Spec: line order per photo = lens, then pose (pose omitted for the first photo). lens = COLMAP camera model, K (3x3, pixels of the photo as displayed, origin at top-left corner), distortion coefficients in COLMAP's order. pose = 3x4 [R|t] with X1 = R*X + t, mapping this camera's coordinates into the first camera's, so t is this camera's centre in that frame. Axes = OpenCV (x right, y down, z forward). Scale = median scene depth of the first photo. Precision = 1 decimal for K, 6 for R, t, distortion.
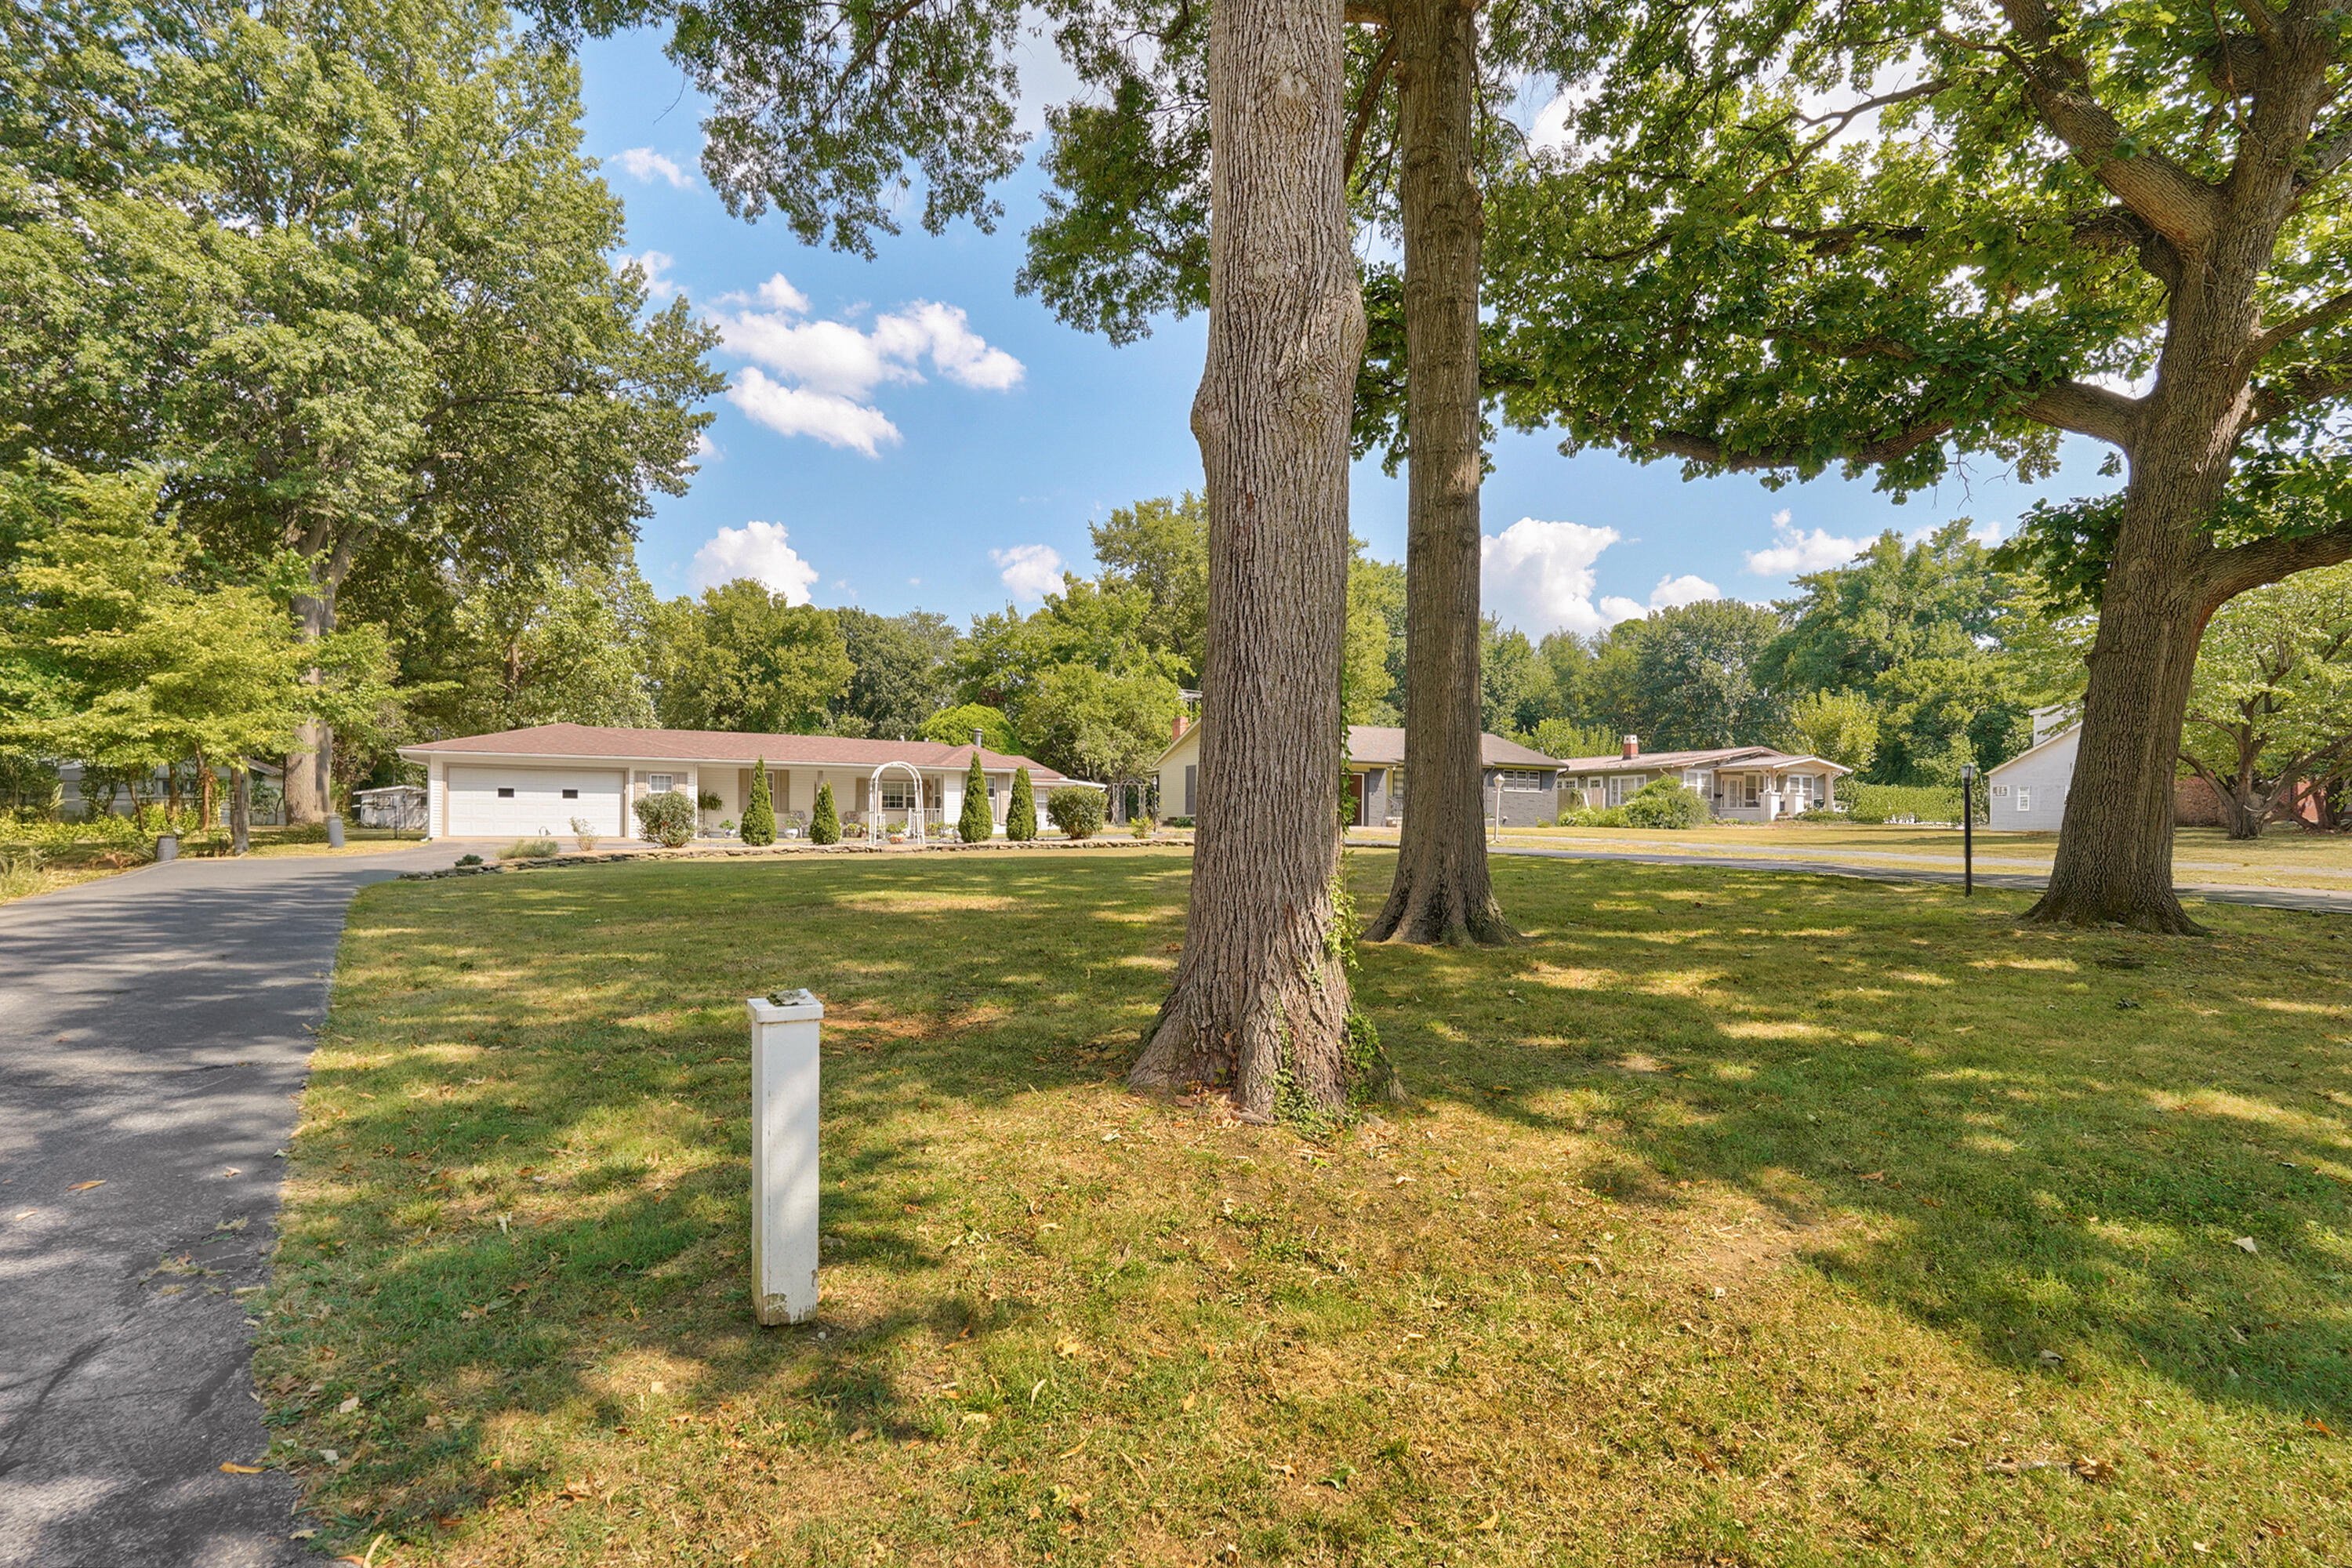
lens RADIAL K [[1221.7, 0, 1202.4], [0, 1221.7, 727.0], [0, 0, 1]] dist [-0.021388, 0.012476]
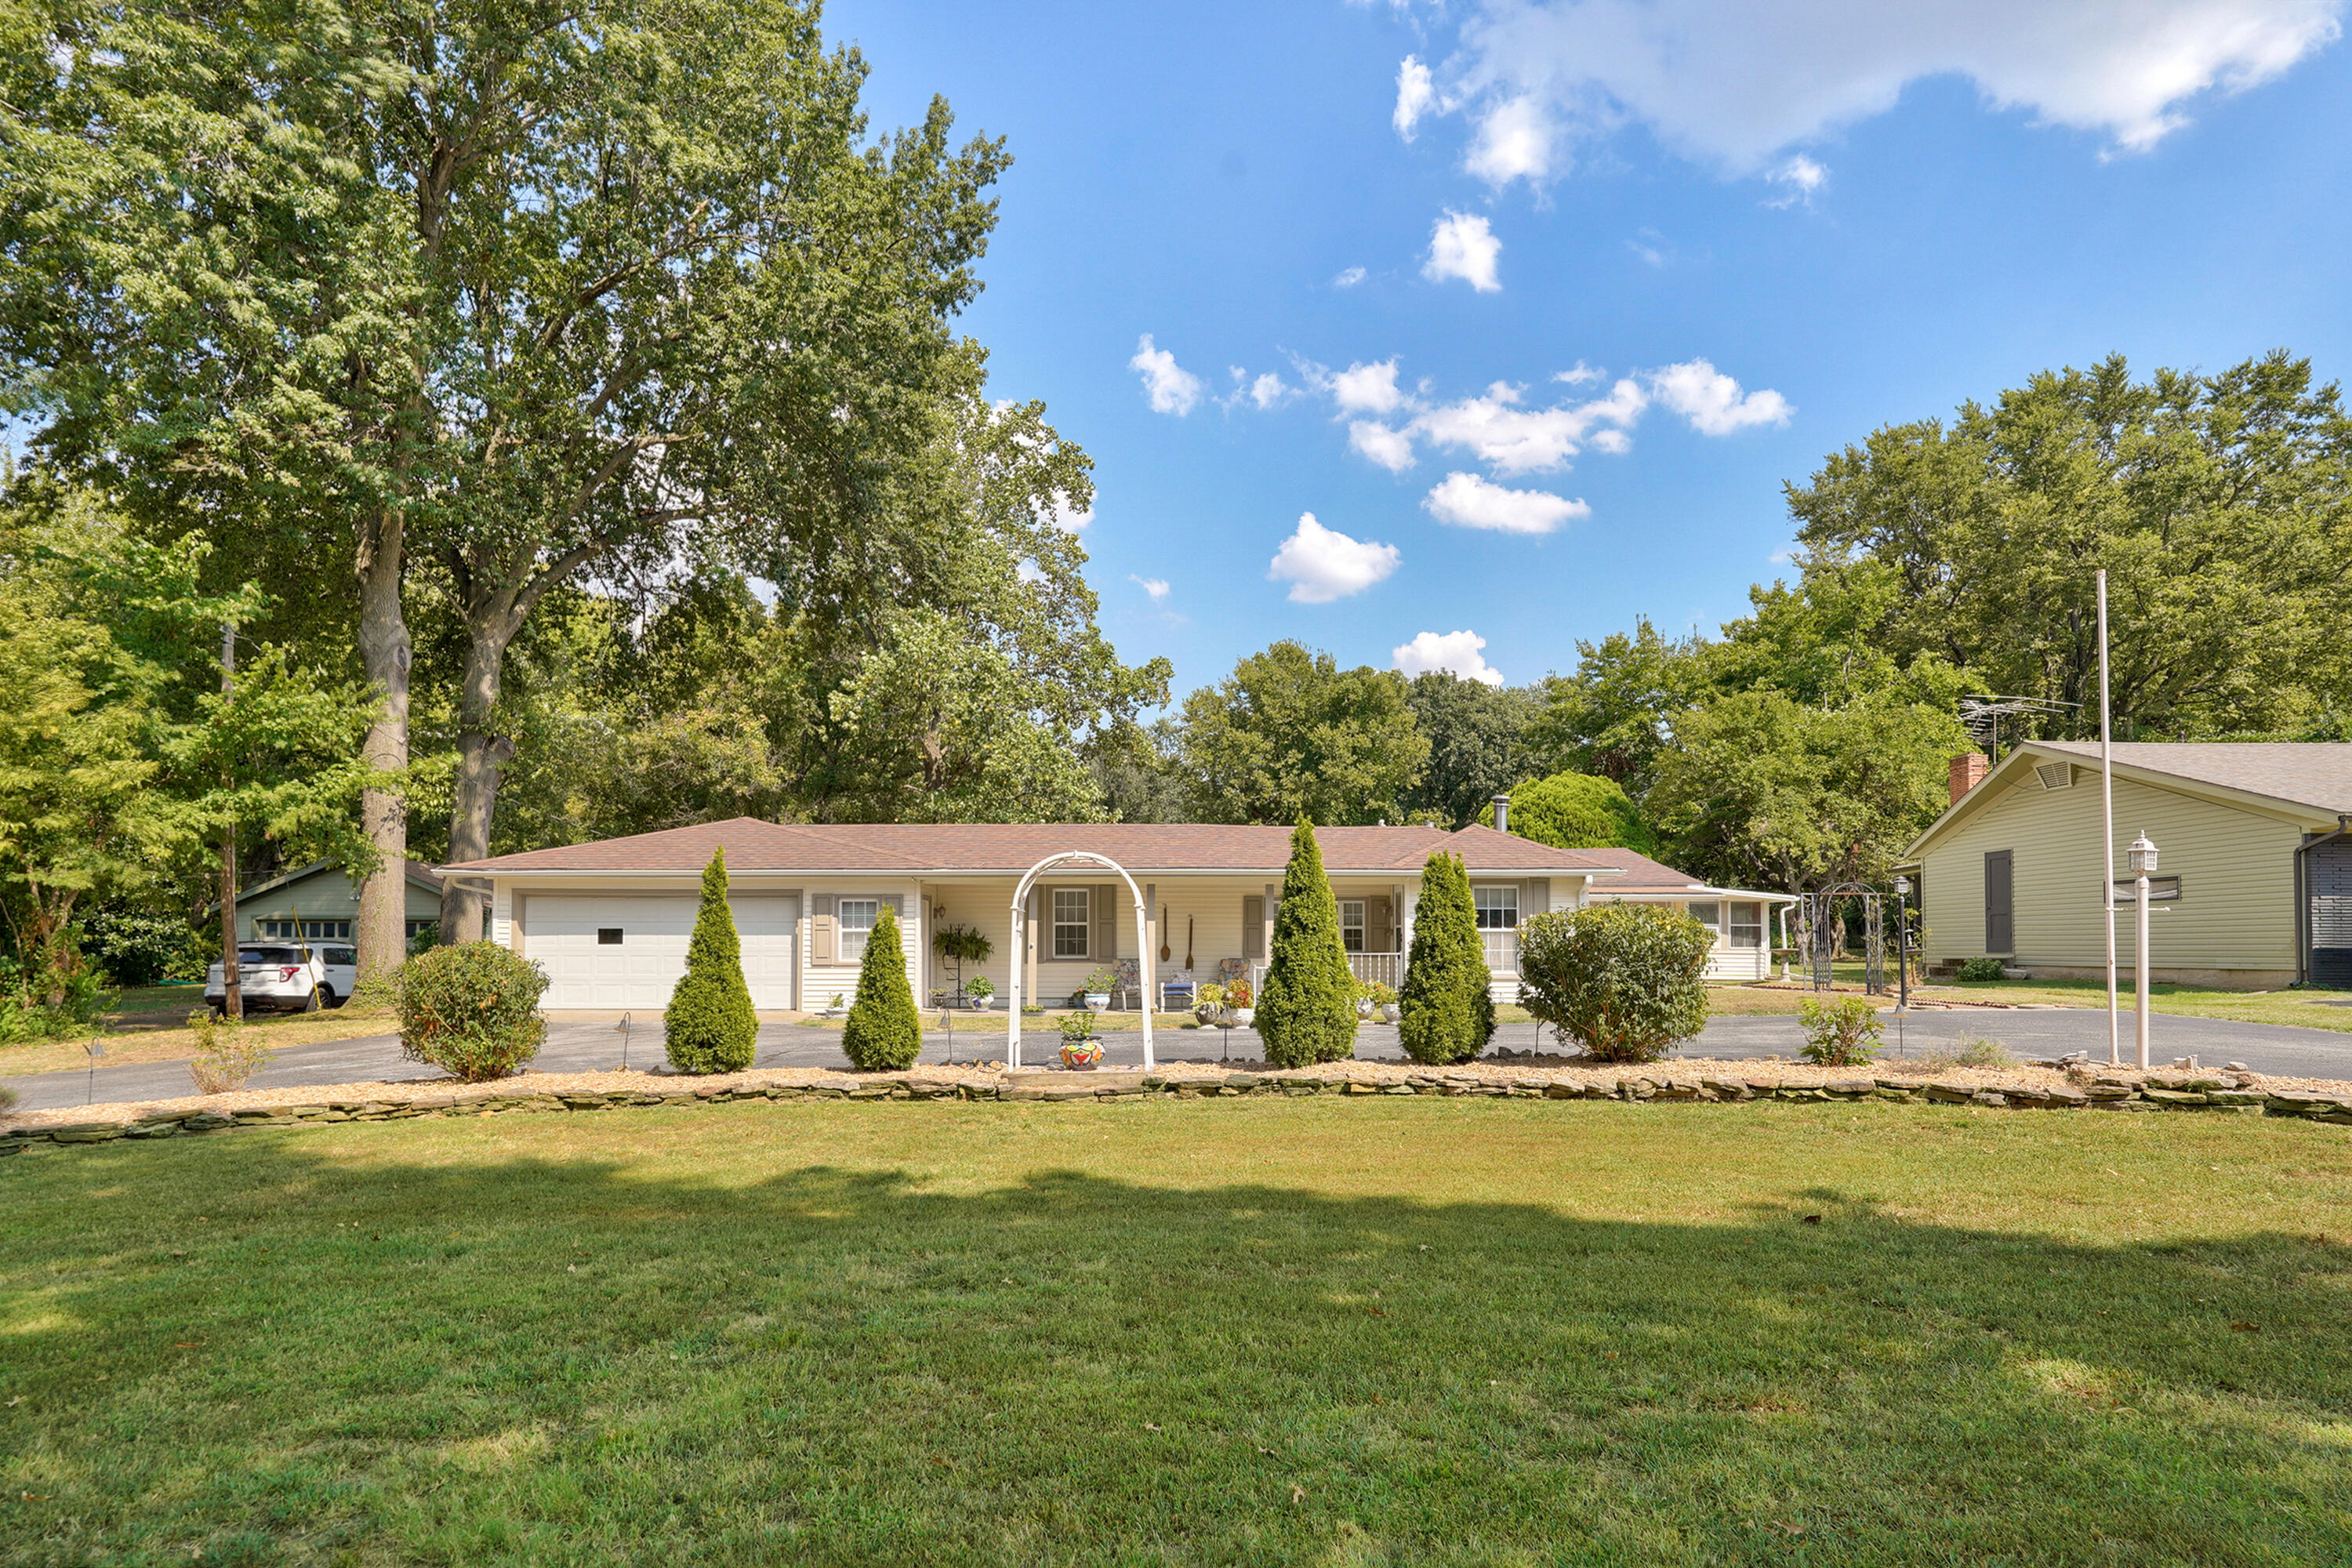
lens RADIAL K [[1157.8, 0, 1175.7], [0, 1157.8, 906.6], [0, 0, 1]] dist [0.001604, 0.000459]
pose [[0.815872, -0.020046, -0.577885, -0.008121], [0.050060, 0.998095, 0.036052, 0.016841], [0.576062, -0.058343, 0.815321, 0.357647]]
